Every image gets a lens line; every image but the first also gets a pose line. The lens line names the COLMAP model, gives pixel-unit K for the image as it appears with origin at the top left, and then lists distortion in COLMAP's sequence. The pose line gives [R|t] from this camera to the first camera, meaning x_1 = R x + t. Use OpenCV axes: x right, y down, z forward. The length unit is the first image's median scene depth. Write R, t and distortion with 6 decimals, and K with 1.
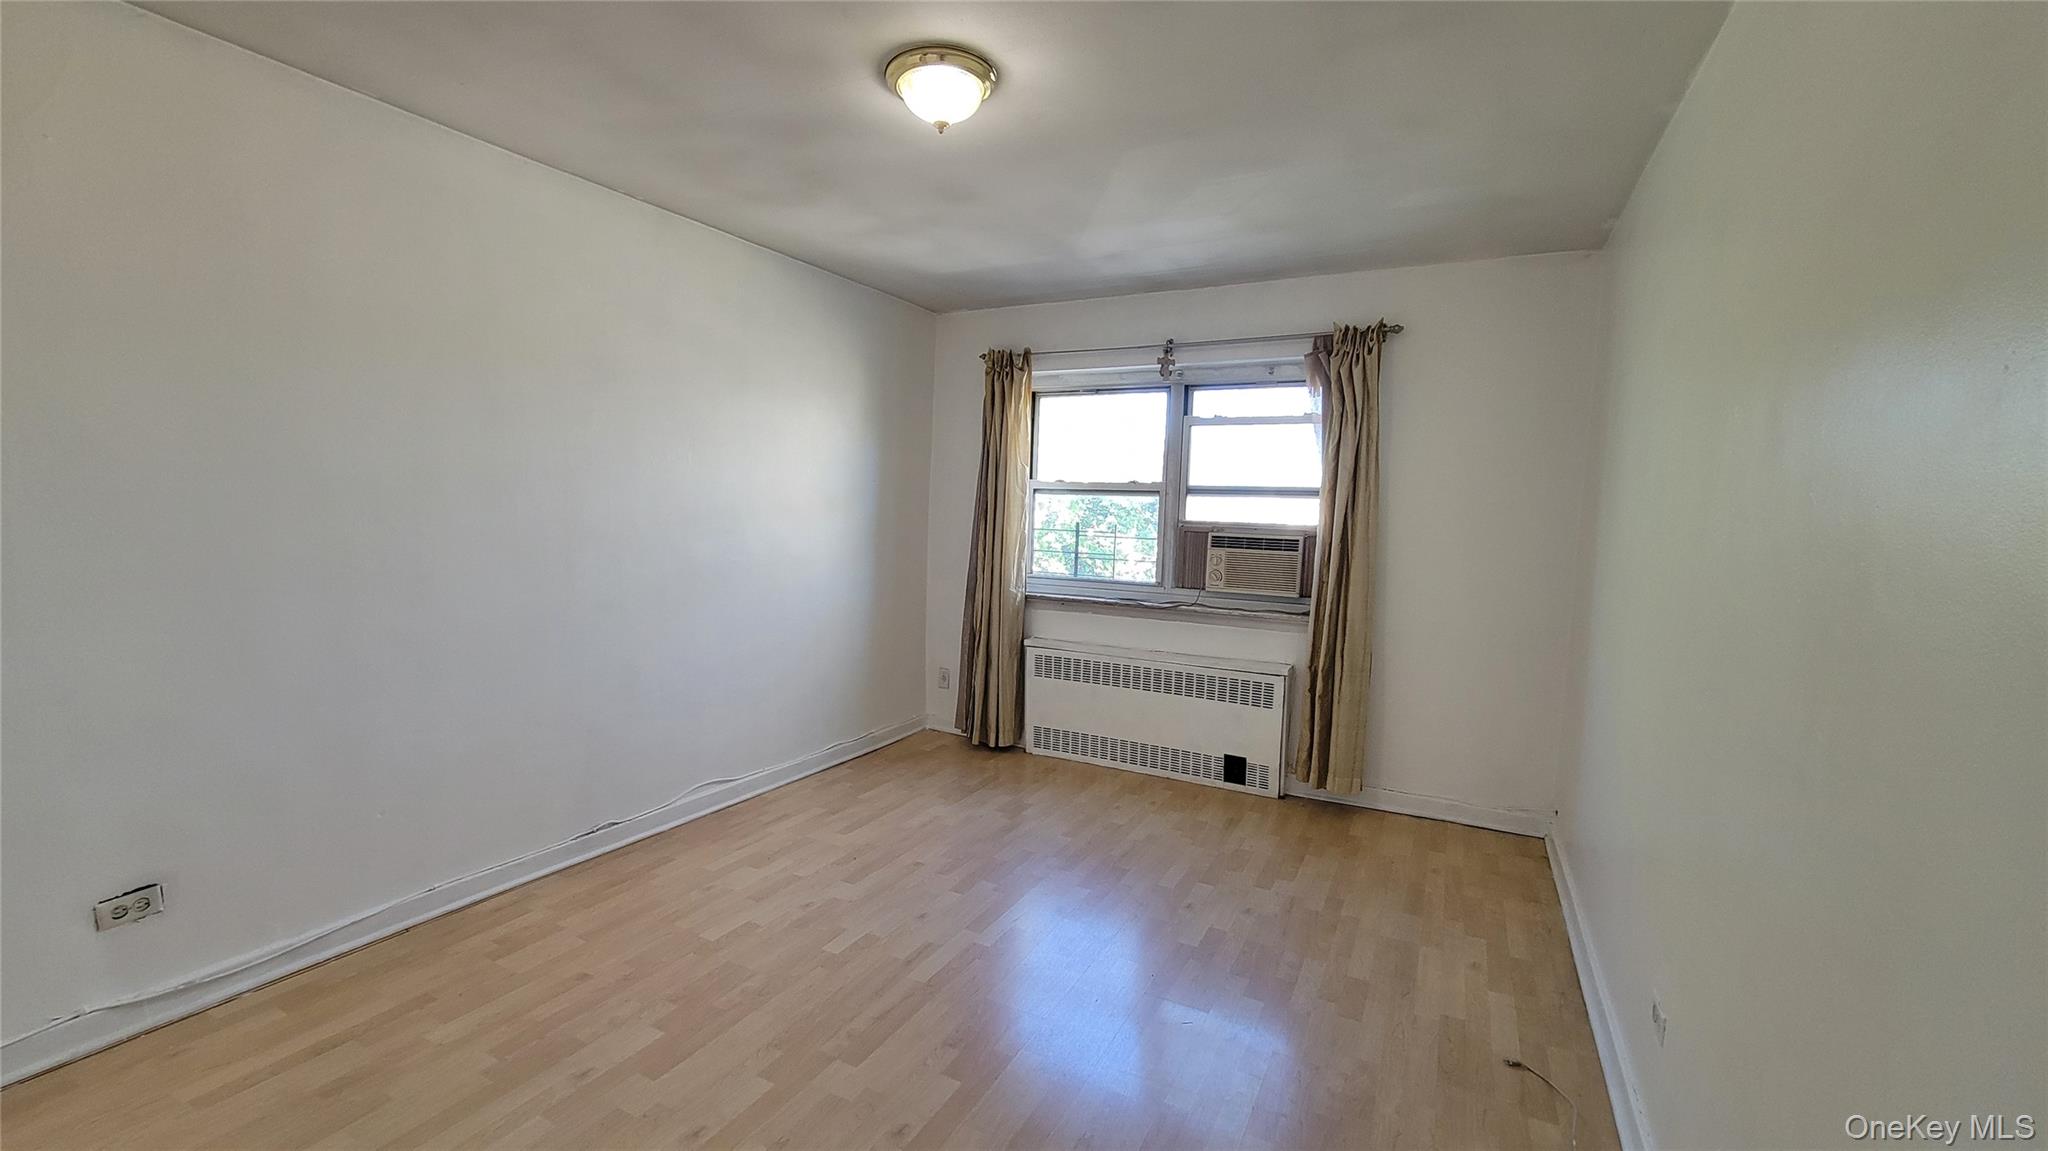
lens RADIAL K [[830.9, 0, 1018.0], [0, 830.9, 577.3], [0, 0, 1]] dist [-0.009279, -0.000179]
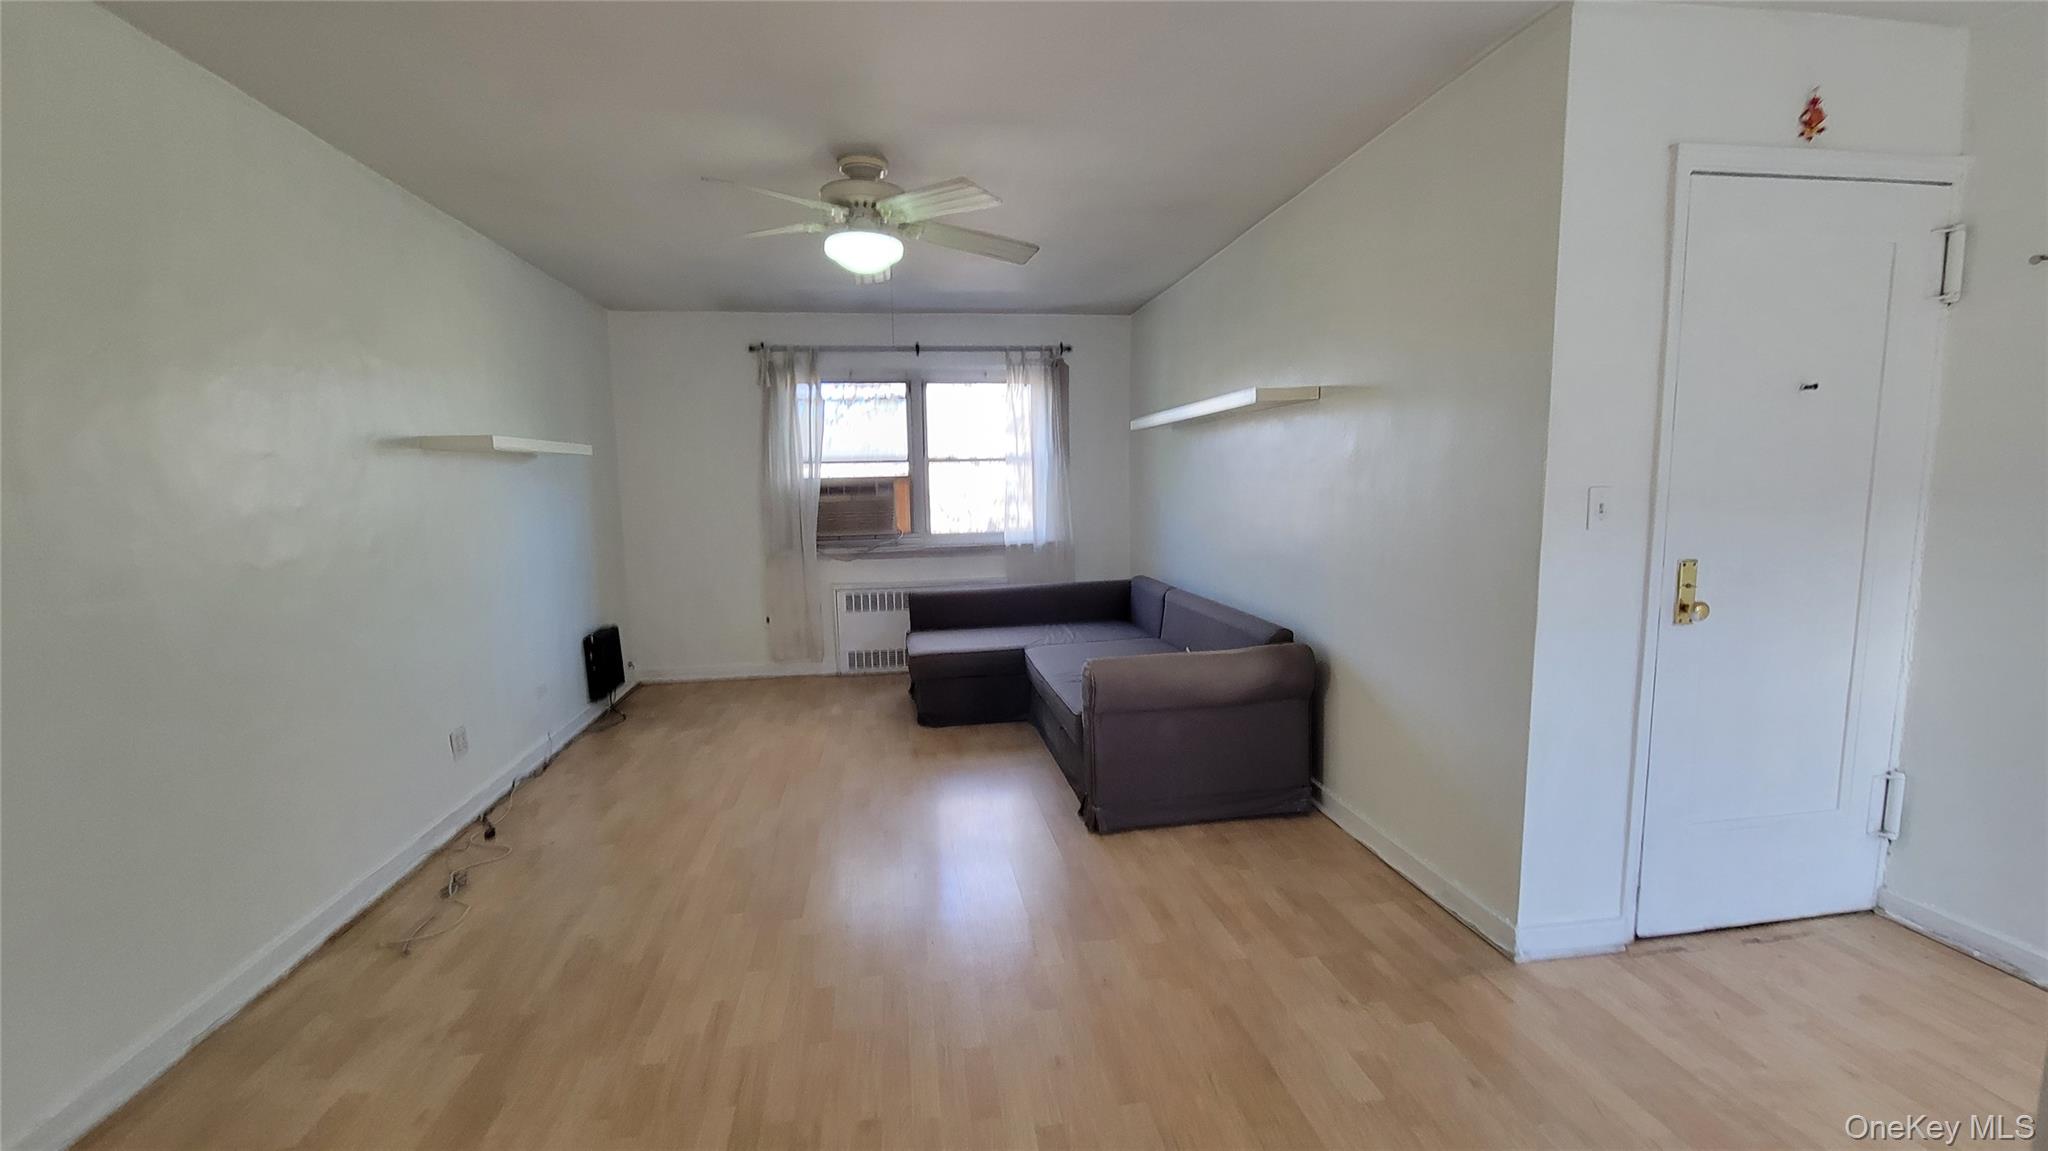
lens RADIAL K [[830.9, 0, 1029.2], [0, 830.9, 578.3], [0, 0, 1]] dist [-0.009279, -0.000179]
pose [[0.785123, -0.122635, 0.607077, -0.381757], [0.101229, 0.992428, 0.069561, 0.007492], [-0.611011, 0.006840, 0.791593, -0.114897]]
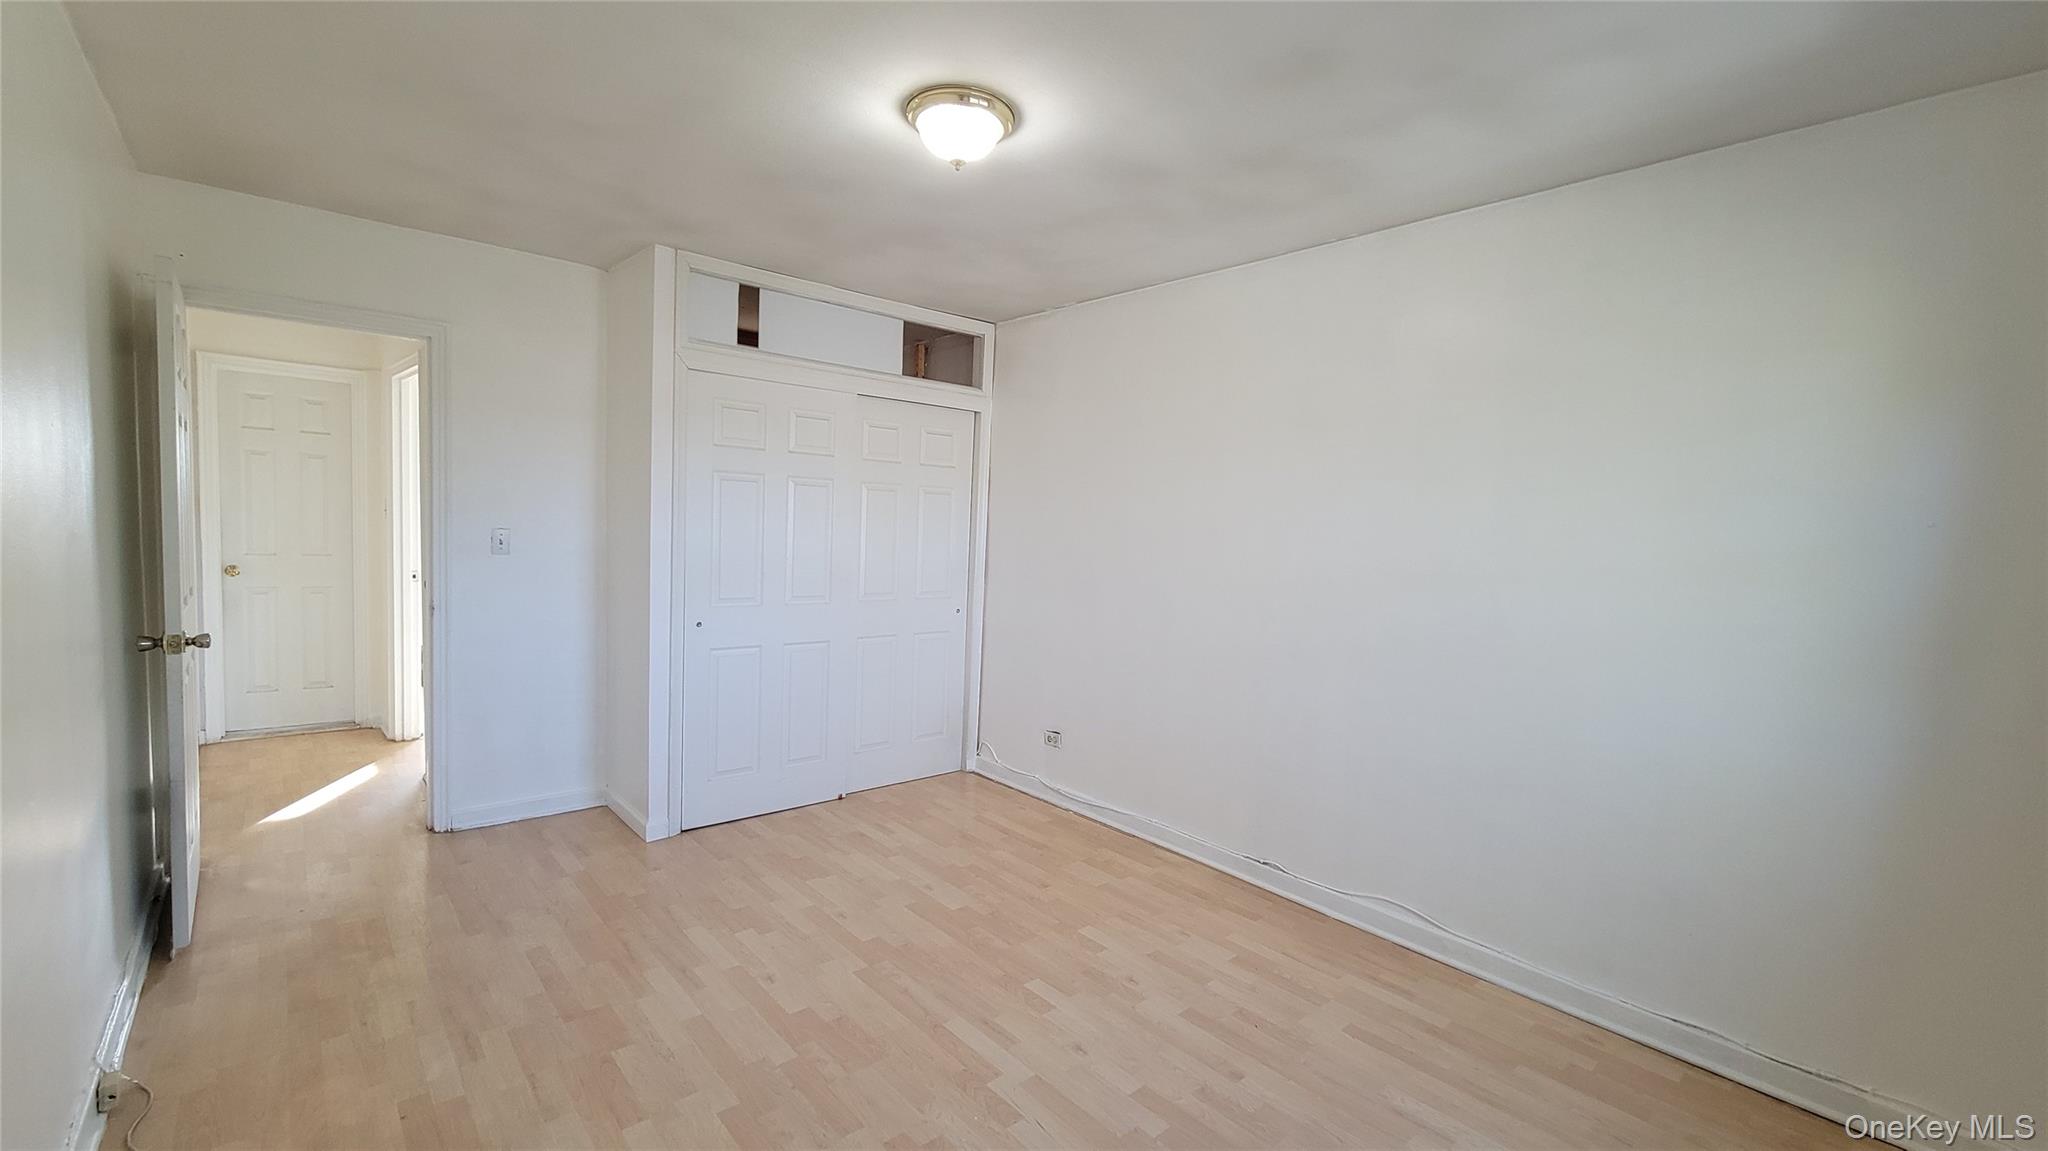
lens RADIAL K [[830.9, 0, 1021.1], [0, 830.9, 579.2], [0, 0, 1]] dist [-0.009279, -0.000179]
pose [[-0.347452, 0.017884, -0.937527, 0.723342], [-0.132367, 0.988871, 0.067919, -0.101768], [0.928308, 0.147696, -0.341218, 1.278263]]
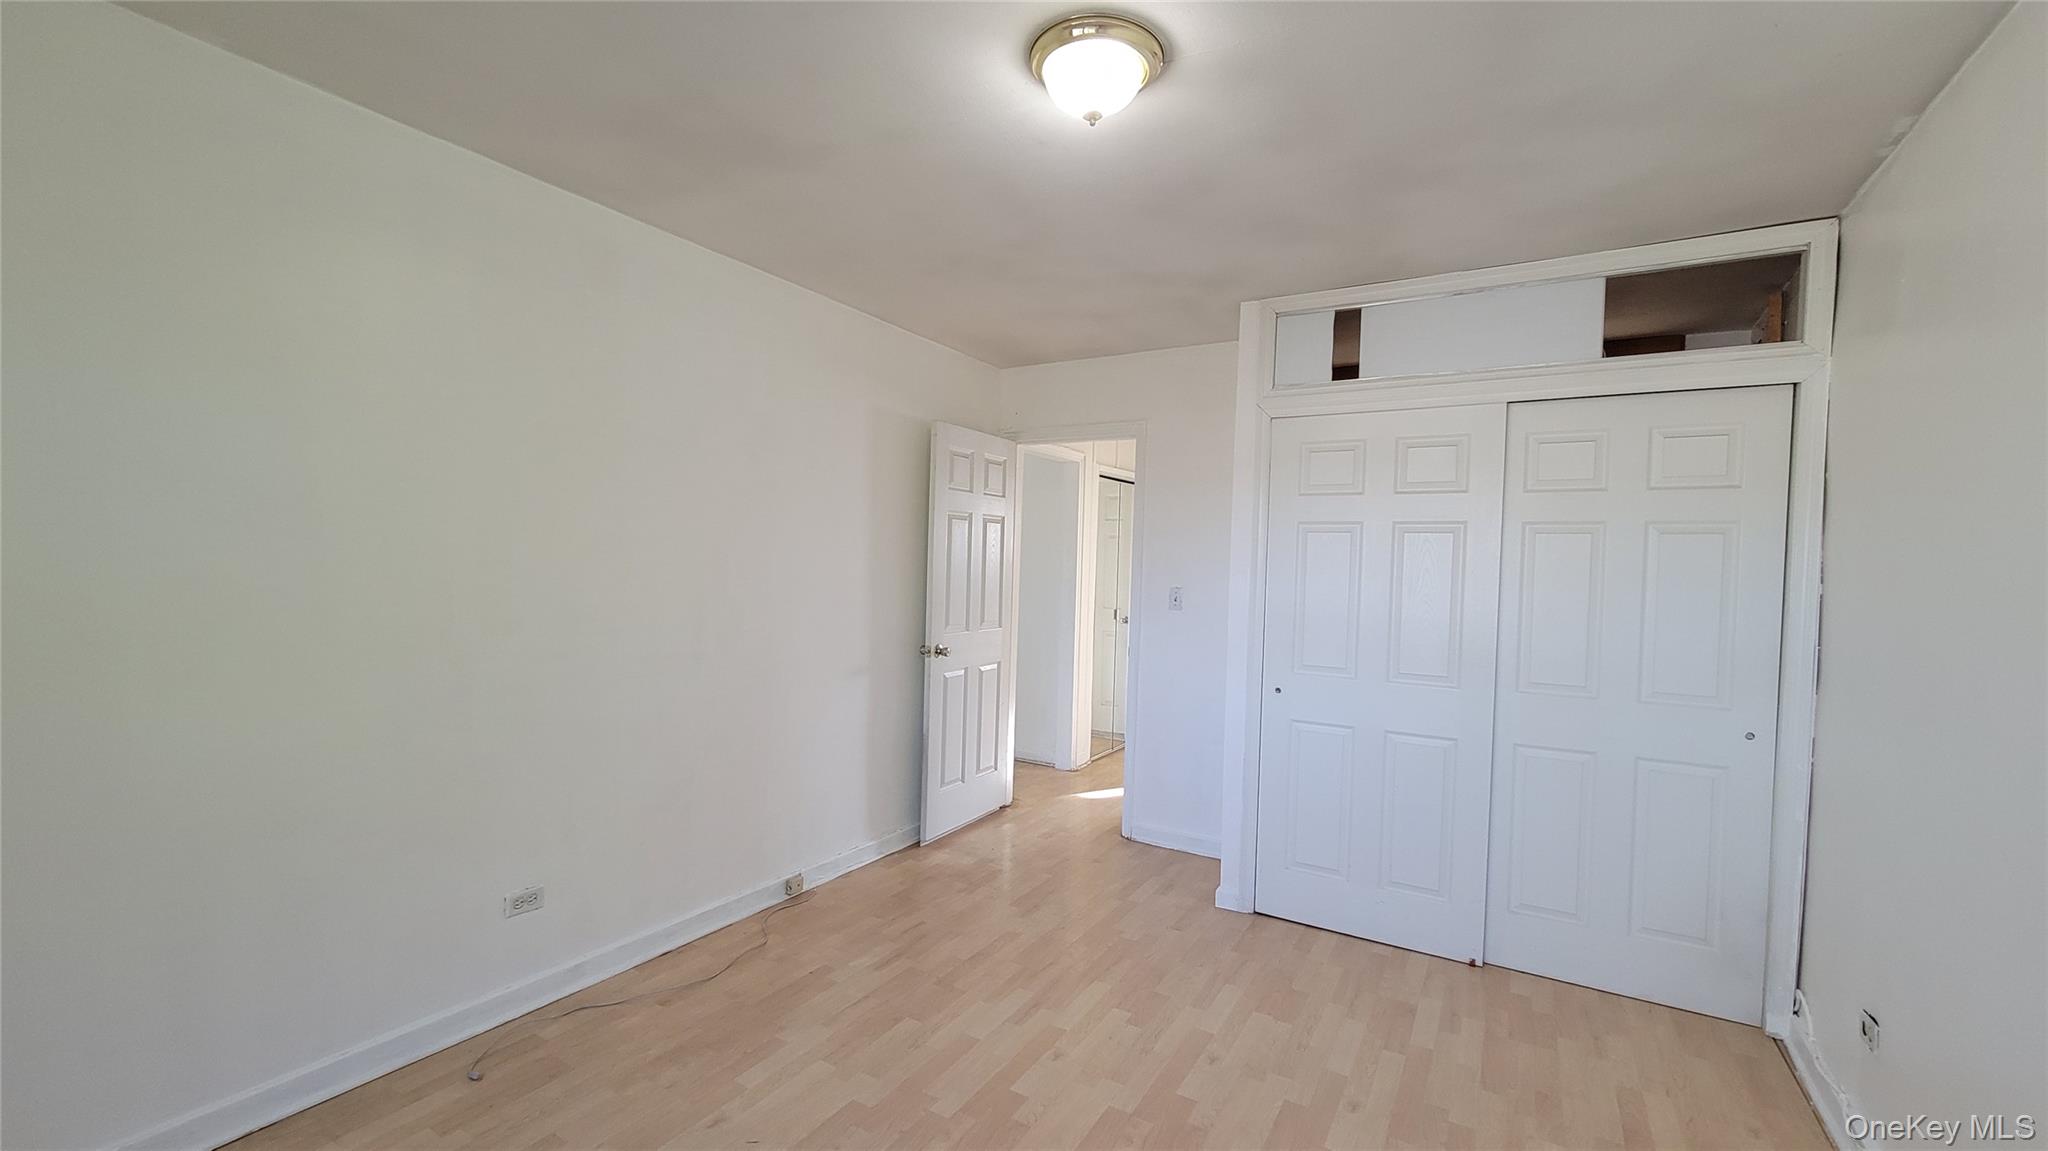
lens RADIAL K [[830.9, 0, 1019.3], [0, 830.9, 578.7], [0, 0, 1]] dist [-0.009279, -0.000179]
pose [[-0.996529, -0.060103, 0.057602, -0.081476], [-0.053985, 0.993274, 0.102433, -0.142172], [-0.063371, 0.098968, -0.993071, 1.600872]]
